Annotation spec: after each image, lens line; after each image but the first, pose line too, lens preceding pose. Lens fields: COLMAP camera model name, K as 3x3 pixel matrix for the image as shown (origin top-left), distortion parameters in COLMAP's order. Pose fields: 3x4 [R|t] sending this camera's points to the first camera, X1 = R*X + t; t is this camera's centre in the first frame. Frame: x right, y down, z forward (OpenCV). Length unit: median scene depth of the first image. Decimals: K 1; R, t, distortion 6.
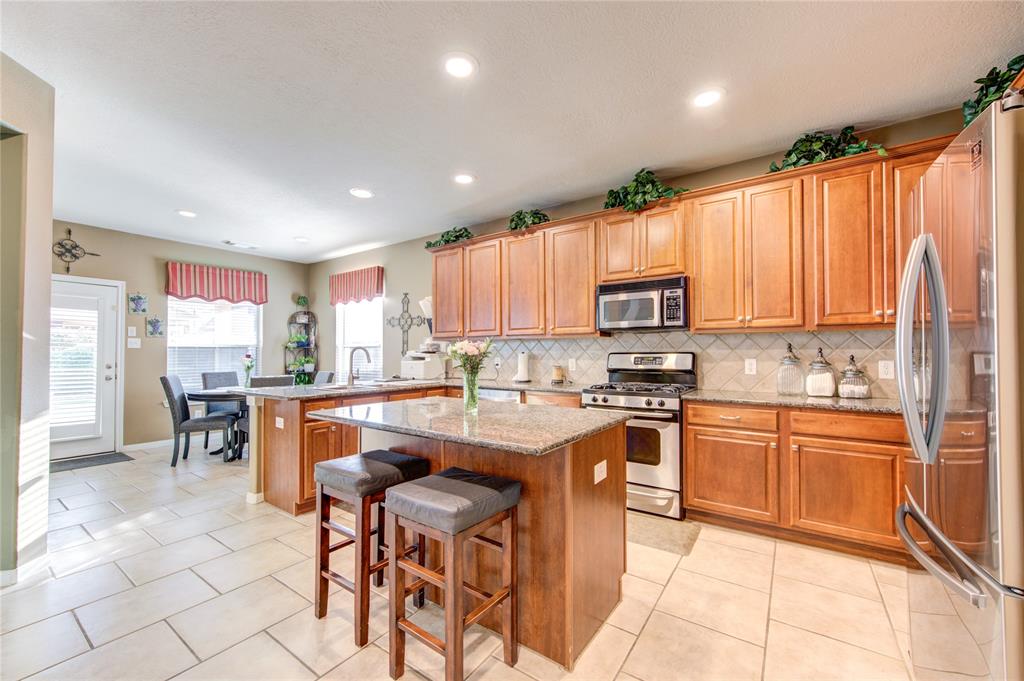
lens RADIAL K [[402.4, 0, 506.6], [0, 402.4, 345.8], [0, 0, 1]] dist [-0.001732, -0.000336]
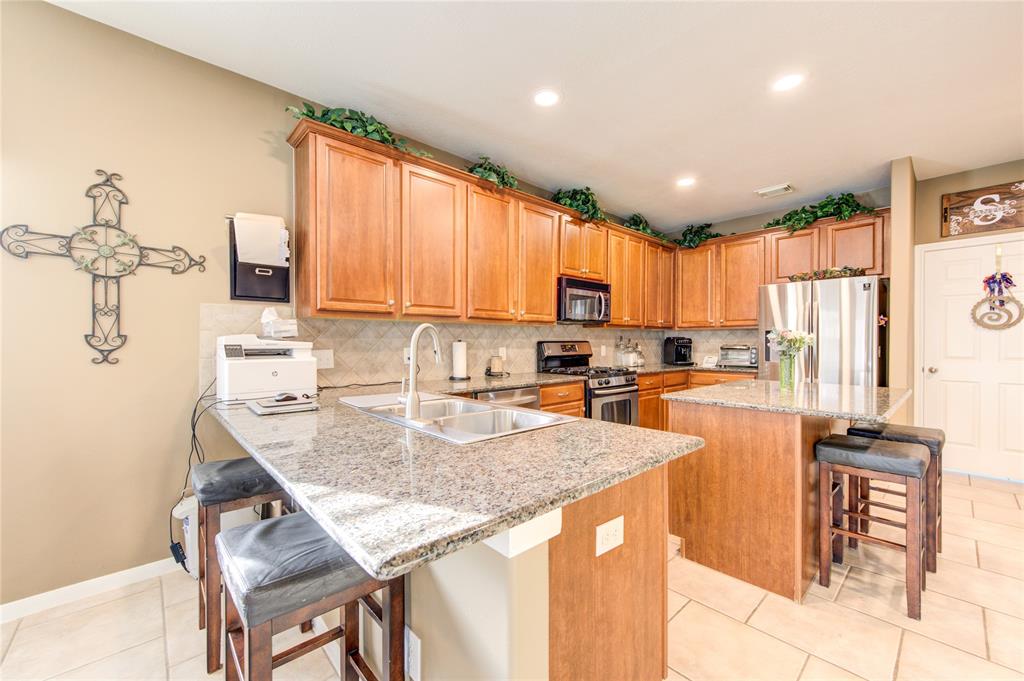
lens RADIAL K [[402.4, 0, 505.9], [0, 402.4, 342.8], [0, 0, 1]] dist [-0.001732, -0.000336]
pose [[0.220998, -0.005367, 0.975260, -0.552855], [-0.020598, 0.999736, 0.010169, 0.009144], [-0.975057, -0.022336, 0.220829, 0.609810]]
